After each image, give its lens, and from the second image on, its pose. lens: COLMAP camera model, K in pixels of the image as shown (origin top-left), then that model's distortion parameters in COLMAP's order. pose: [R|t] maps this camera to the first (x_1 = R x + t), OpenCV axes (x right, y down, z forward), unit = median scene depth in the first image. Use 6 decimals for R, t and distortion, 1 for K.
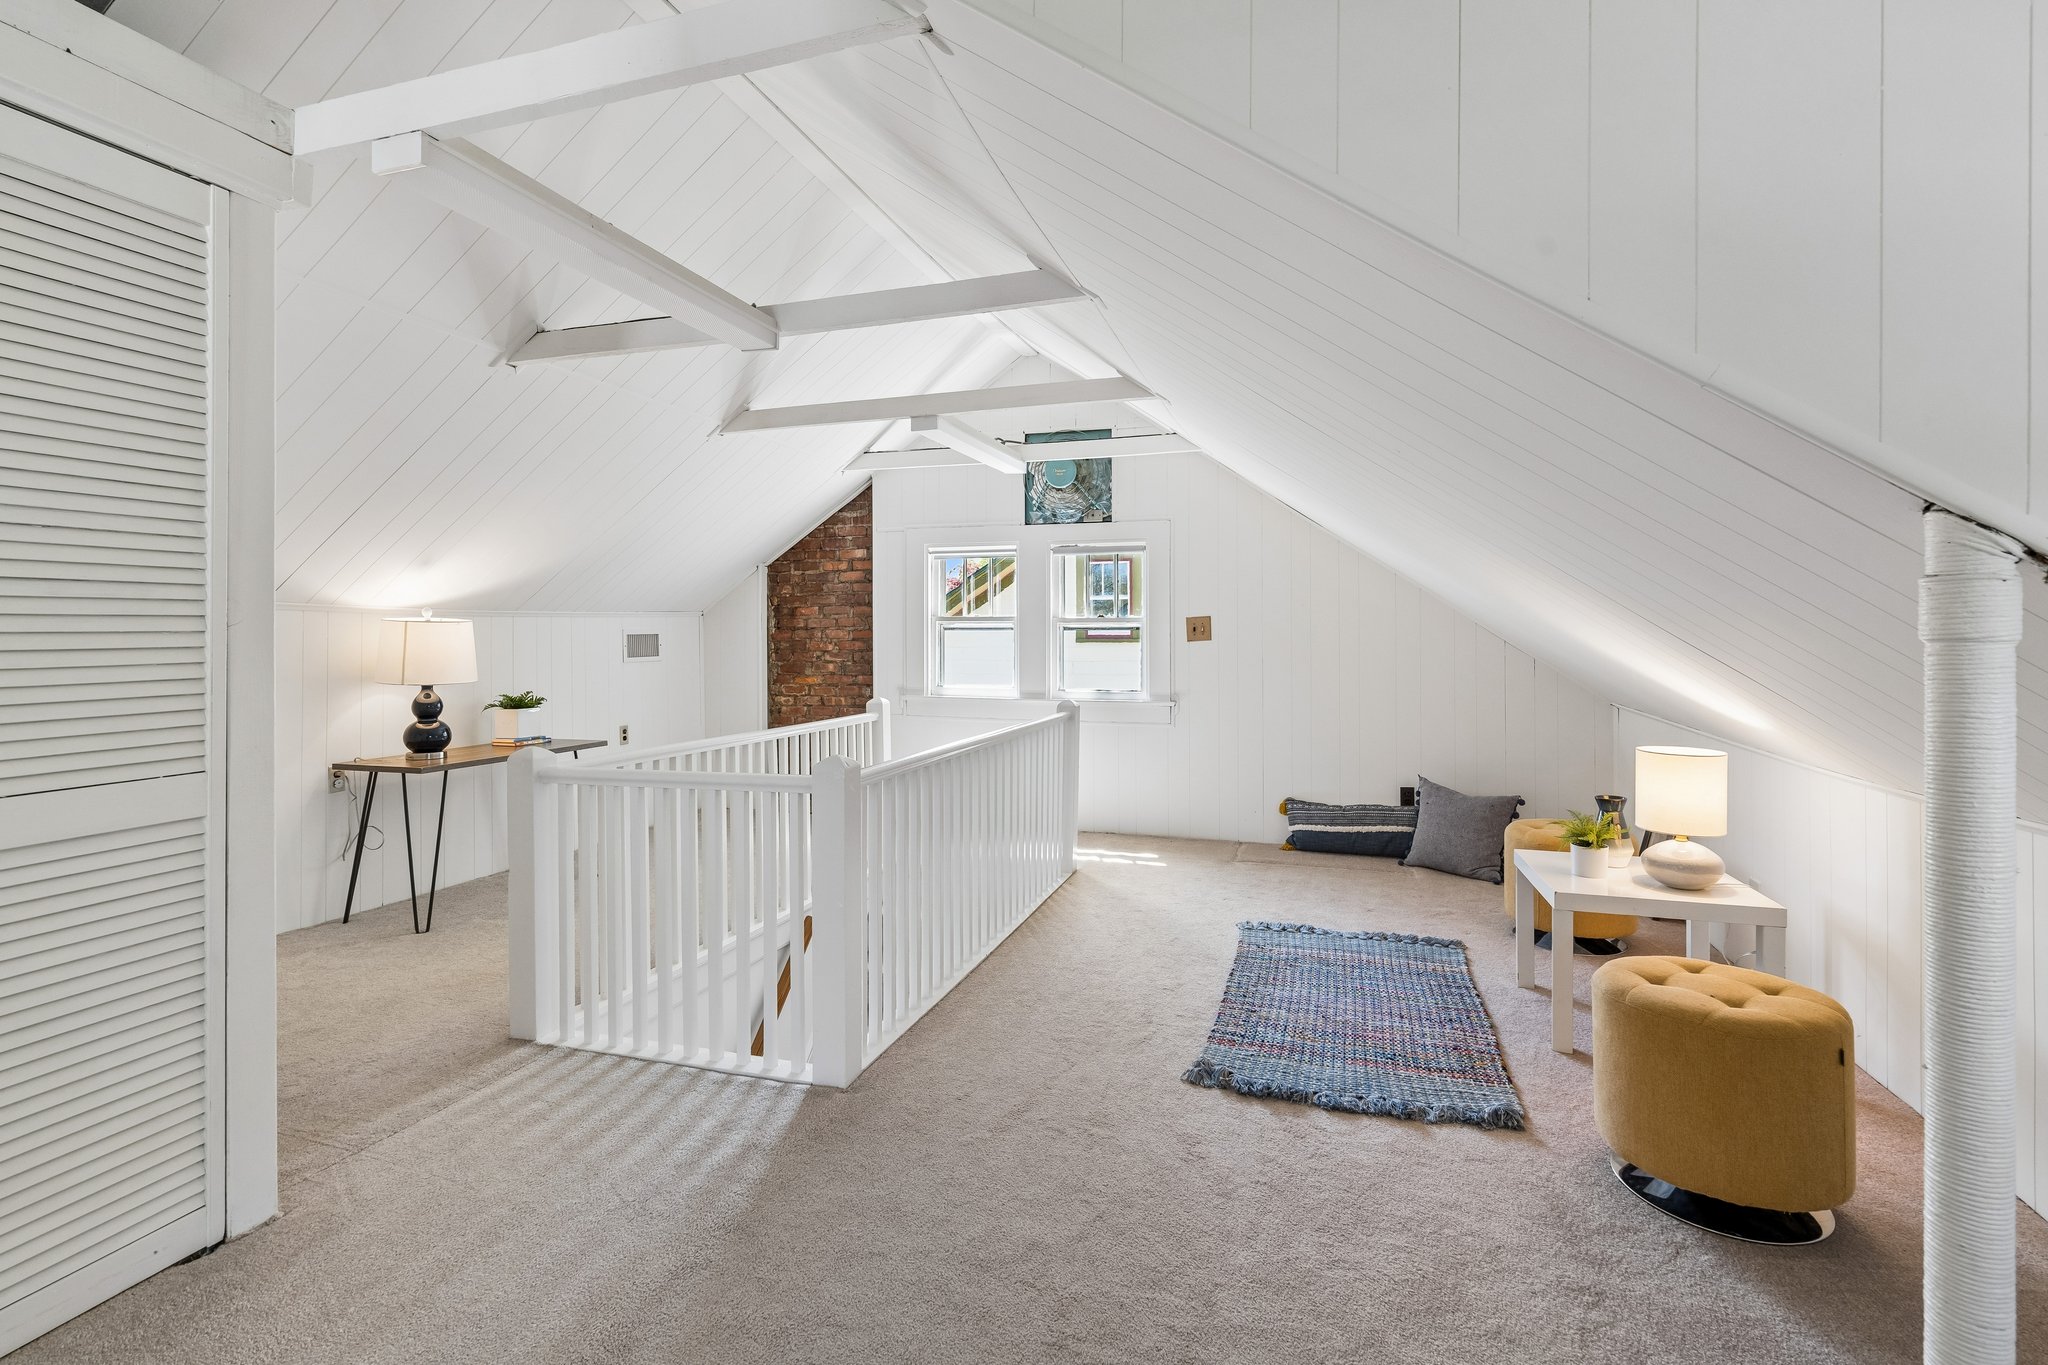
lens RADIAL K [[939.9, 0, 1001.1], [0, 939.9, 639.5], [0, 0, 1]] dist [-0.002837, 0.001961]
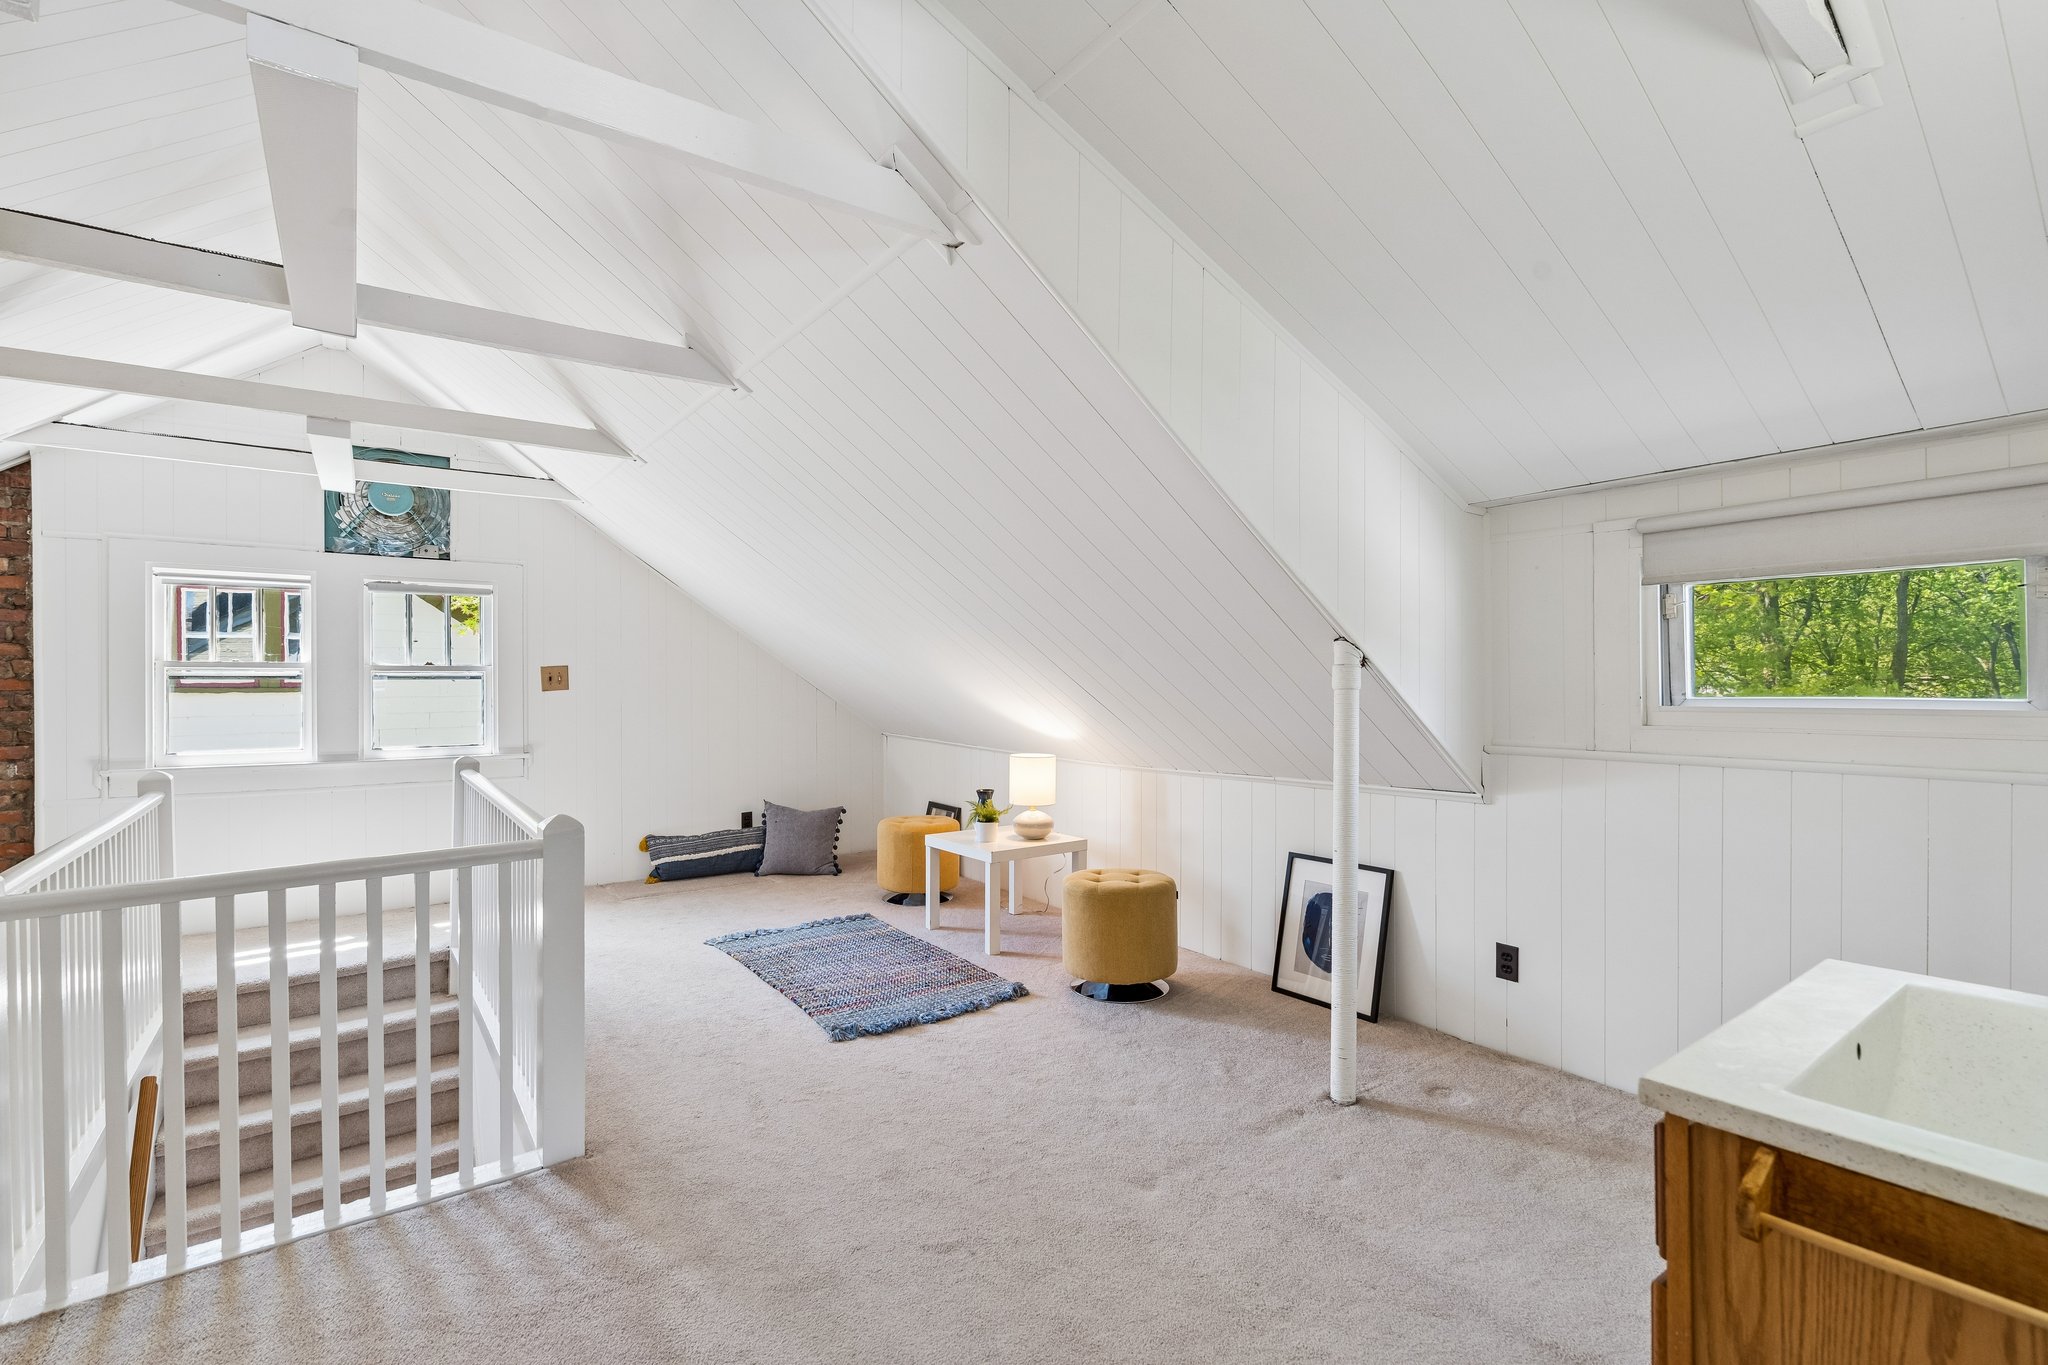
lens RADIAL K [[939.9, 0, 1002.4], [0, 939.9, 682.8], [0, 0, 1]] dist [-0.002837, 0.001961]
pose [[0.589315, -0.001196, 0.807902, -0.370600], [0.004336, 0.999989, -0.001683, -0.003579], [-0.807892, 0.004495, 0.589314, 0.041418]]
